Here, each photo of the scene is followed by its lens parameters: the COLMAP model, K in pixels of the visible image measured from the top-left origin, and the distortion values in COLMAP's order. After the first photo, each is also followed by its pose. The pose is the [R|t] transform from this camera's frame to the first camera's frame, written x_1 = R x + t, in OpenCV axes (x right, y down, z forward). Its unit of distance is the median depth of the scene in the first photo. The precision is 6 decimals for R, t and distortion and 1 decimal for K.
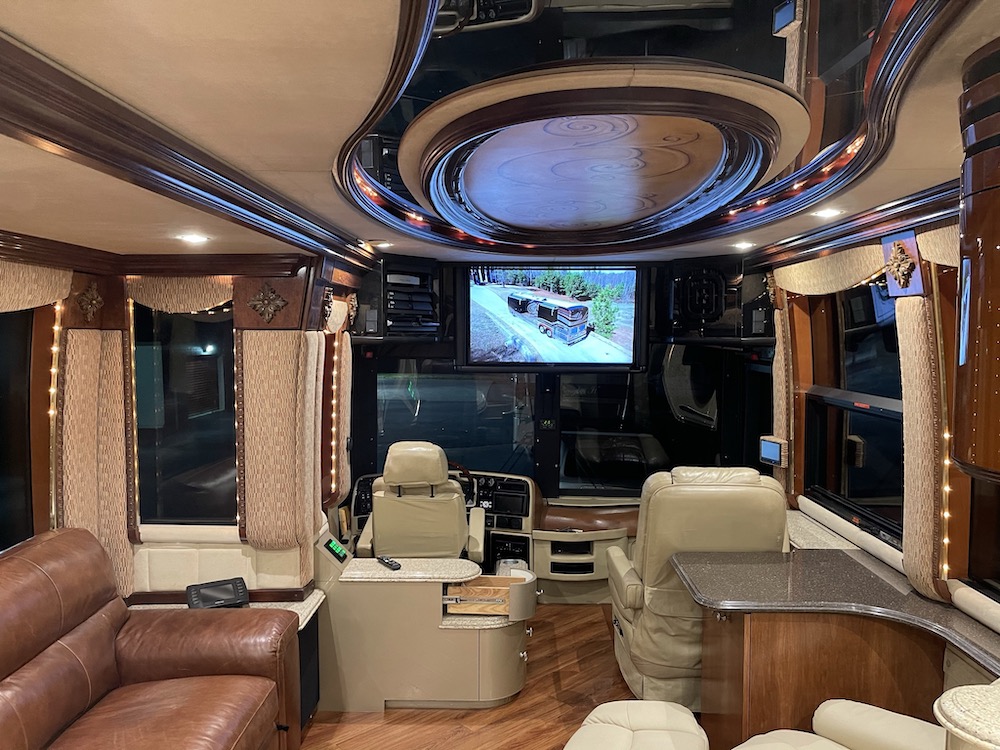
lens RADIAL K [[752.3, 0, 504.8], [0, 752.3, 376.4], [0, 0, 1]] dist [0.072416, -0.096343]
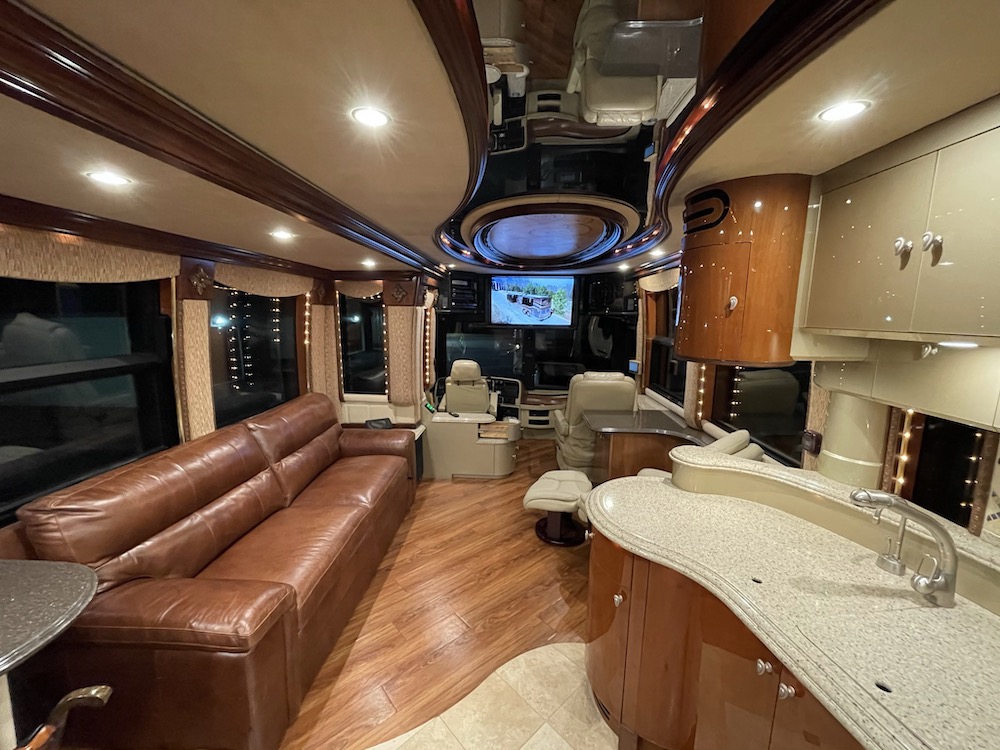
lens RADIAL K [[402.2, 0, 495.7], [0, 402.2, 377.6], [0, 0, 1]] dist [-0.003035, -0.000524]
pose [[0.999278, 0.014892, -0.034956, 0.008335], [-0.011208, 0.994583, 0.103340, 0.020252], [0.036306, -0.102873, 0.994032, -0.154527]]
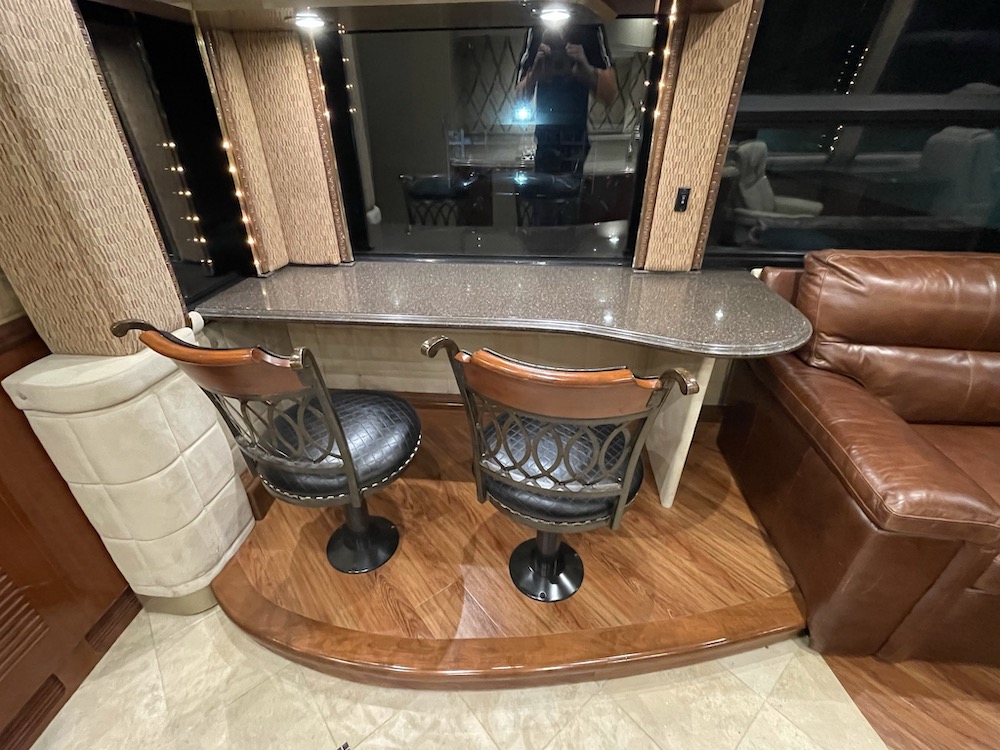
lens RADIAL K [[467.9, 0, 494.7], [0, 467.9, 377.8], [0, 0, 1]] dist [-0.008632, 0.003627]
pose [[-0.081172, 0.503982, -0.859891, 0.005170], [-0.051988, 0.859423, 0.508615, 0.091566], [0.995343, 0.085989, -0.043560, -0.058585]]
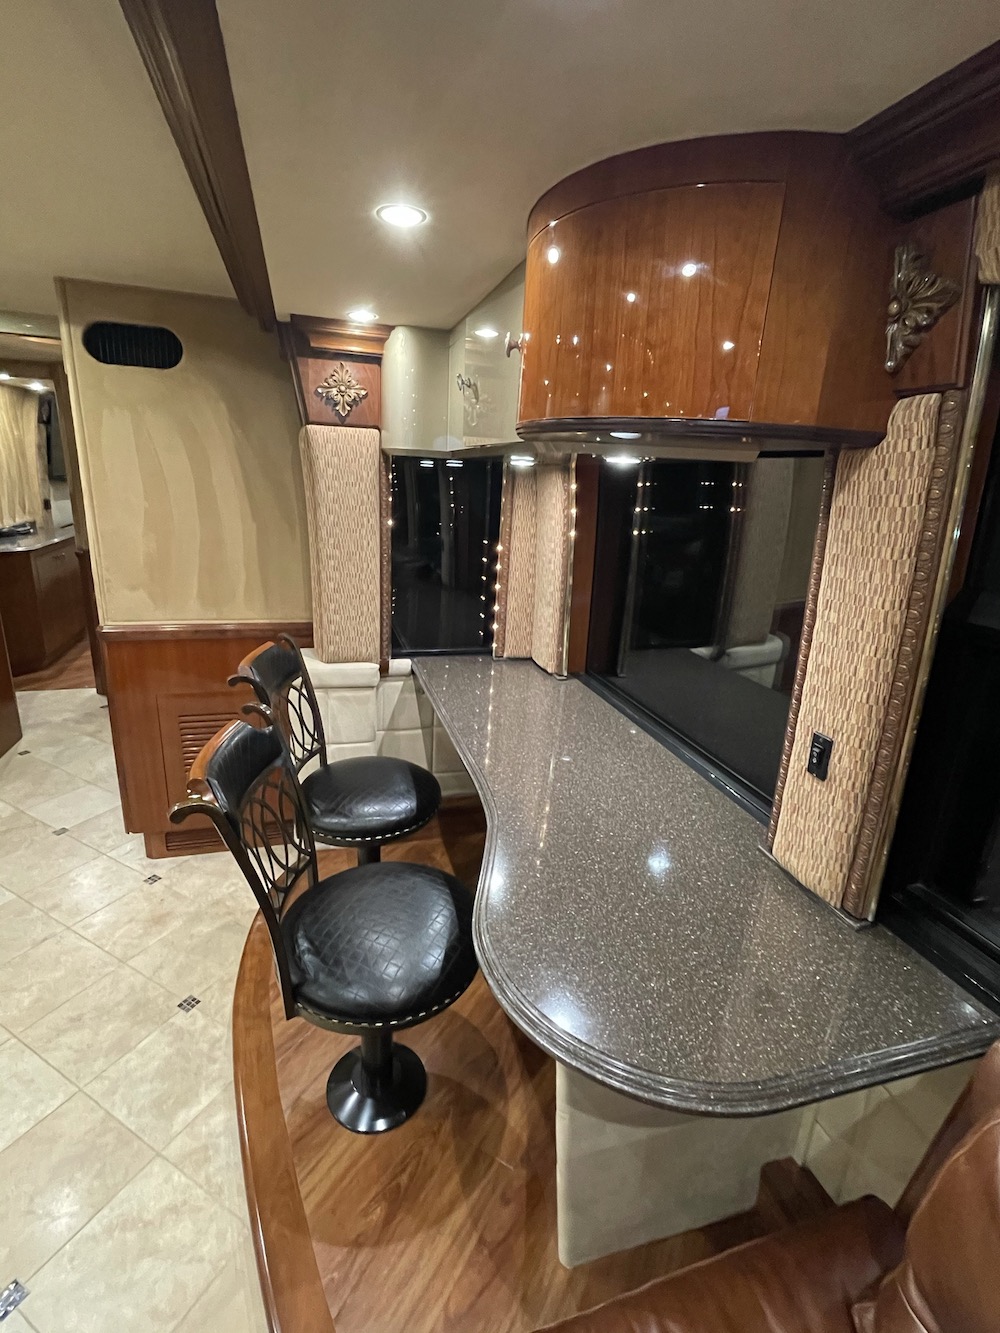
lens RADIAL K [[623.7, 0, 497.9], [0, 623.7, 659.3], [0, 0, 1]] dist [-0.008632, 0.003627]
pose [[-0.953499, 0.042347, -0.298407, -0.269411], [-0.063483, 0.939651, 0.336193, 0.019066], [0.294636, 0.339503, -0.893268, 0.334390]]
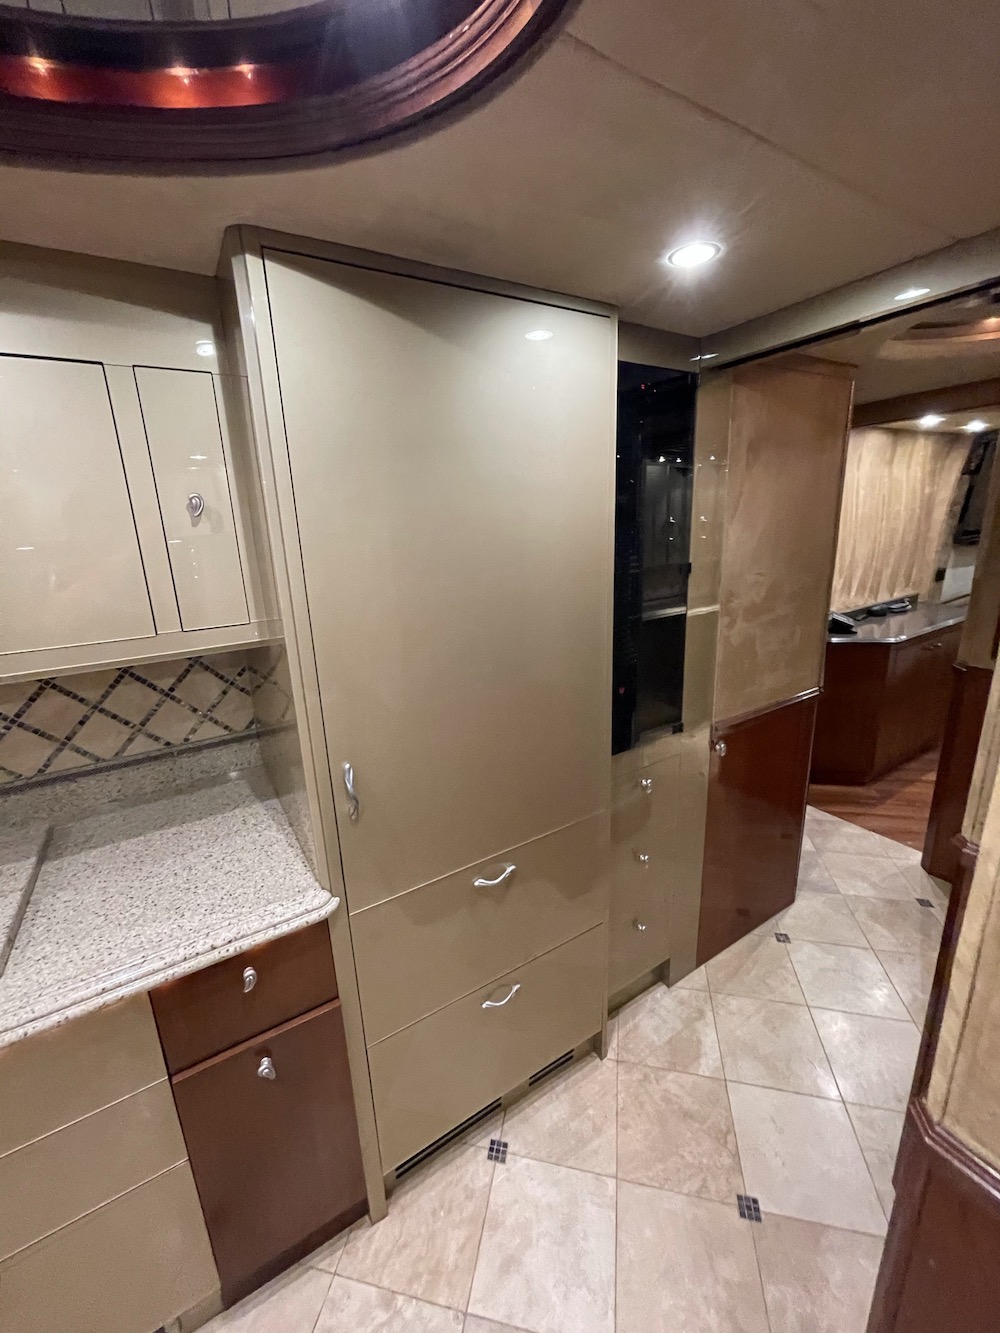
lens RADIAL K [[536.1, 0, 487.6], [0, 536.1, 662.0], [0, 0, 1]] dist [-0.003035, -0.000524]
pose [[-0.530566, -0.190368, 0.825990, -0.094458], [0.094903, 0.954987, 0.281057, 0.028275], [-0.842314, 0.227508, -0.488618, -0.249587]]
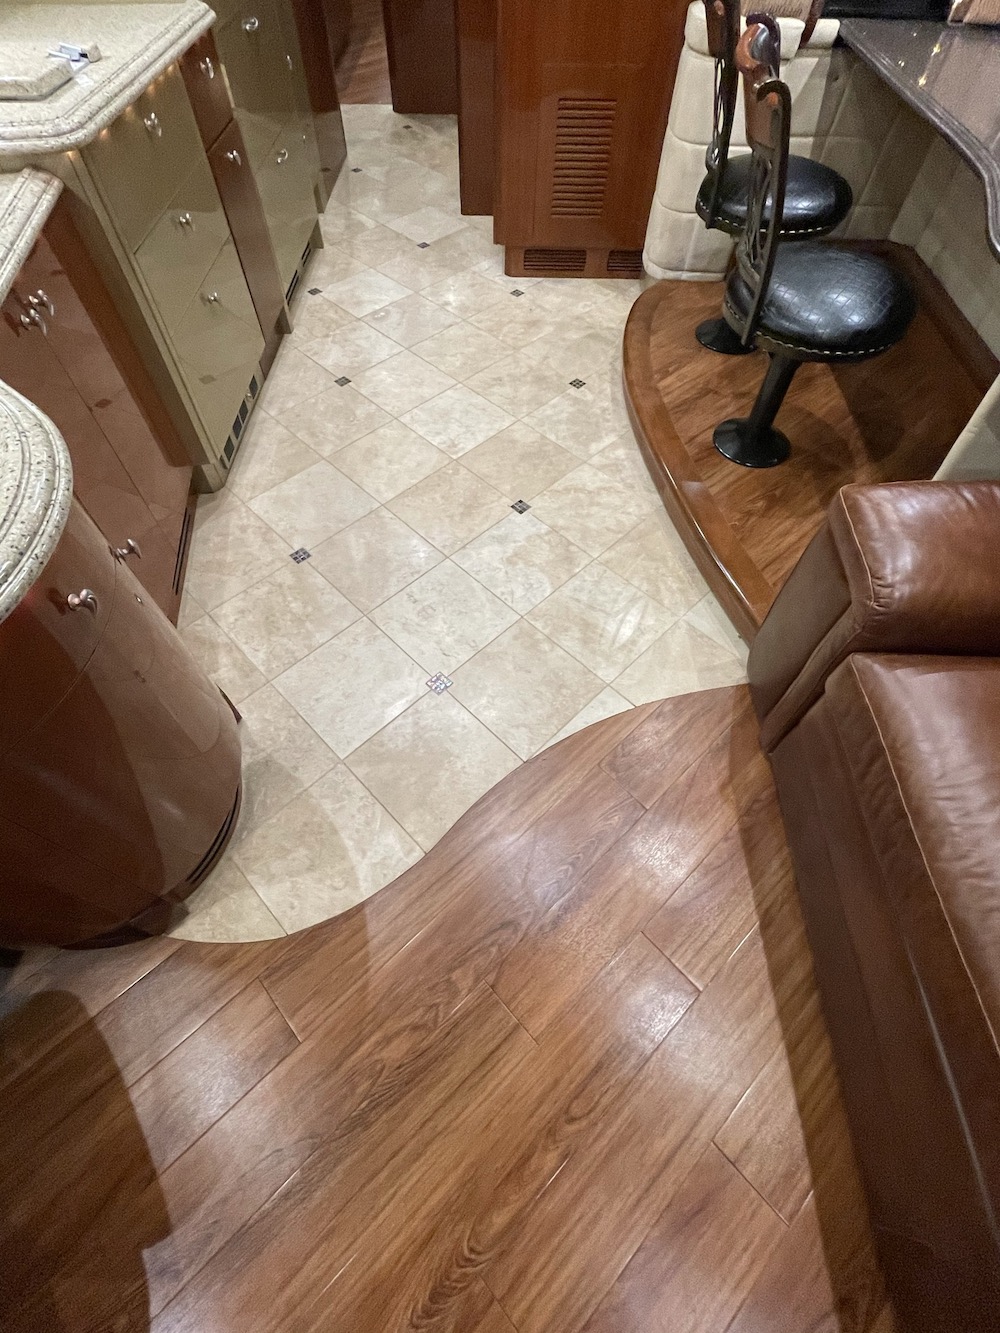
lens RADIAL K [[623.7, 0, 495.8], [0, 623.7, 660.1], [0, 0, 1]] dist [-0.008632, 0.003627]
pose [[-0.999969, -0.007896, -0.000242, -0.055794], [-0.004174, 0.502086, 0.864808, 0.067234], [-0.006707, 0.864782, -0.502103, 0.491964]]
